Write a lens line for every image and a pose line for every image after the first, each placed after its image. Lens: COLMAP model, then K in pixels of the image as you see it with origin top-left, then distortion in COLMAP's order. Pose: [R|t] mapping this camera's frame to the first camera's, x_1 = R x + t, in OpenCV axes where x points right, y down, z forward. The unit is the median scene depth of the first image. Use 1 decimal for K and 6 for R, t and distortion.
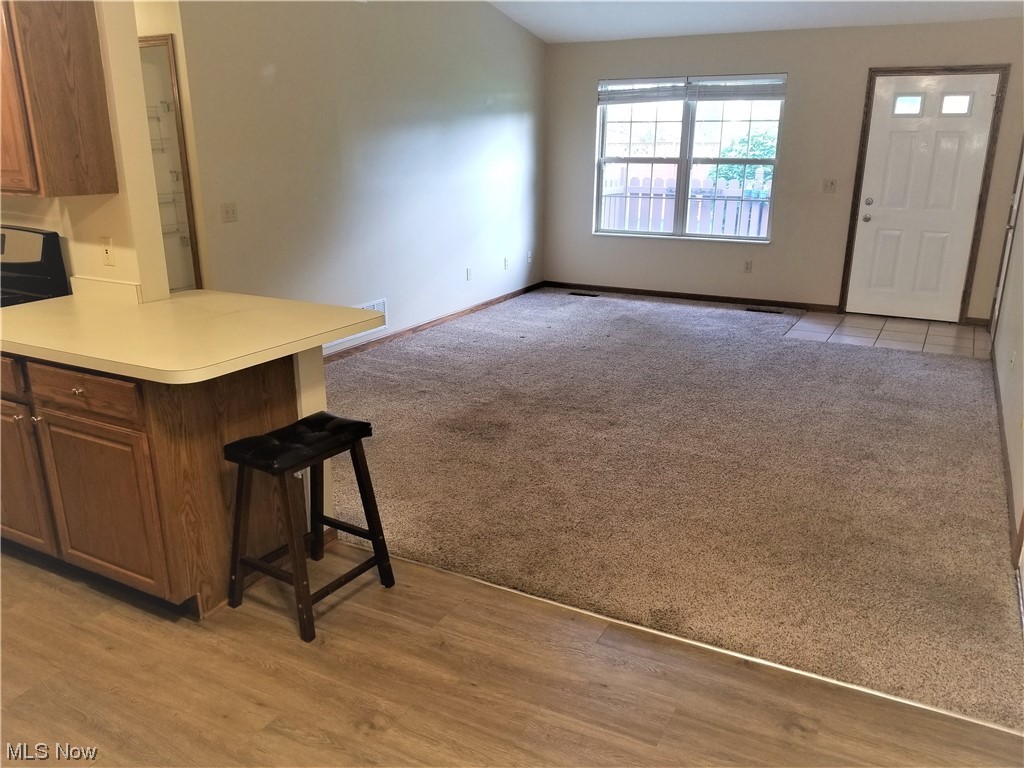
lens RADIAL K [[786.1, 0, 515.2], [0, 786.1, 392.6], [0, 0, 1]] dist [0.061293, -0.099050]
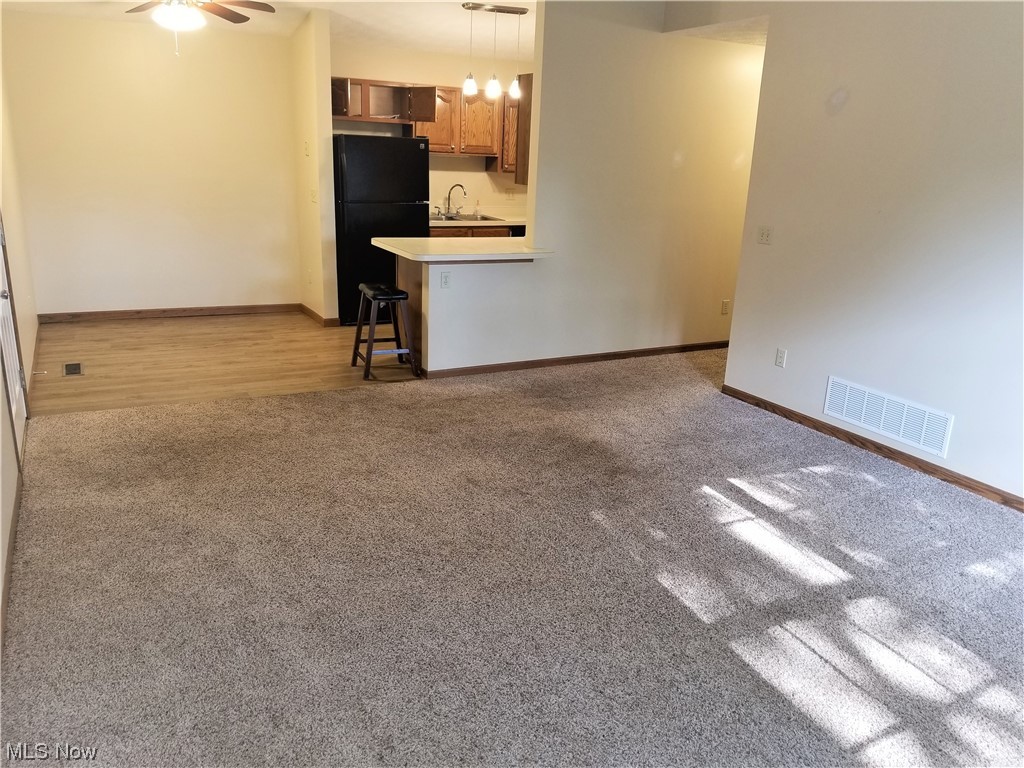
lens RADIAL K [[786.1, 0, 515.2], [0, 786.1, 392.6], [0, 0, 1]] dist [0.061293, -0.099050]
pose [[-0.548593, 0.221370, -0.806251, 1.025612], [-0.295428, 0.850784, 0.434614, -0.576074], [0.782156, 0.476615, -0.401335, 1.779808]]
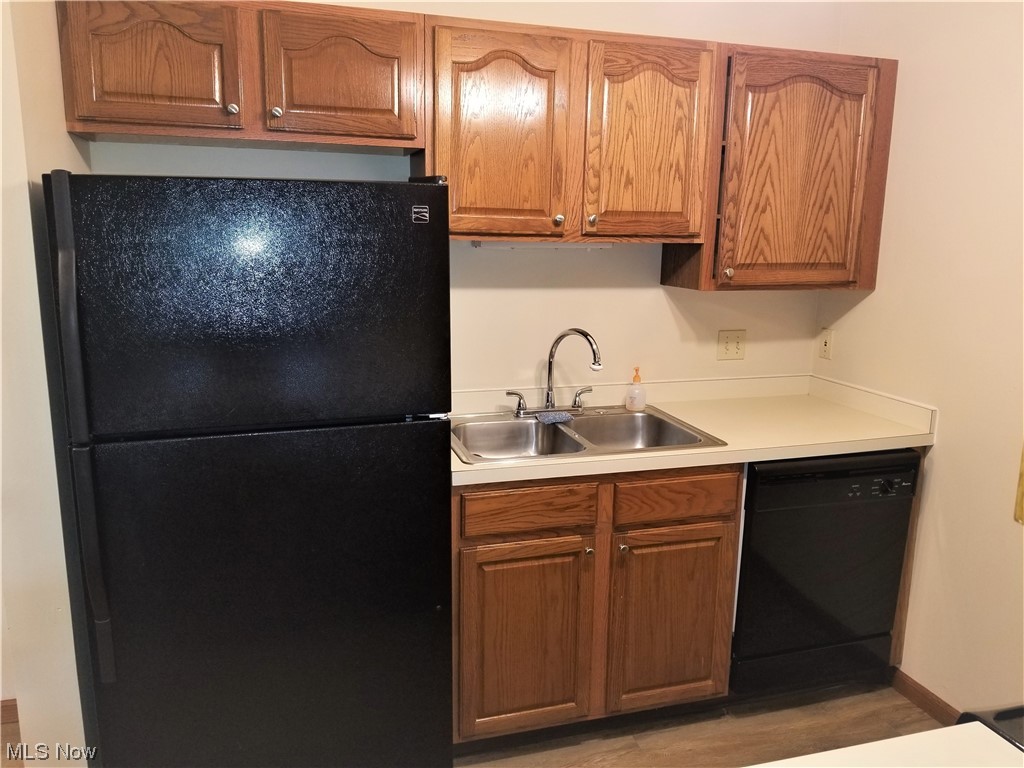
lens RADIAL K [[790.9, 0, 512.0], [0, 790.9, 384.0], [0, 0, 1]] dist [0.089147, -0.168306]
pose [[-0.705365, 0.123062, -0.698081, -0.311949], [-0.230635, 0.891385, 0.390180, -0.273753], [0.670275, 0.436221, -0.600369, 0.860559]]
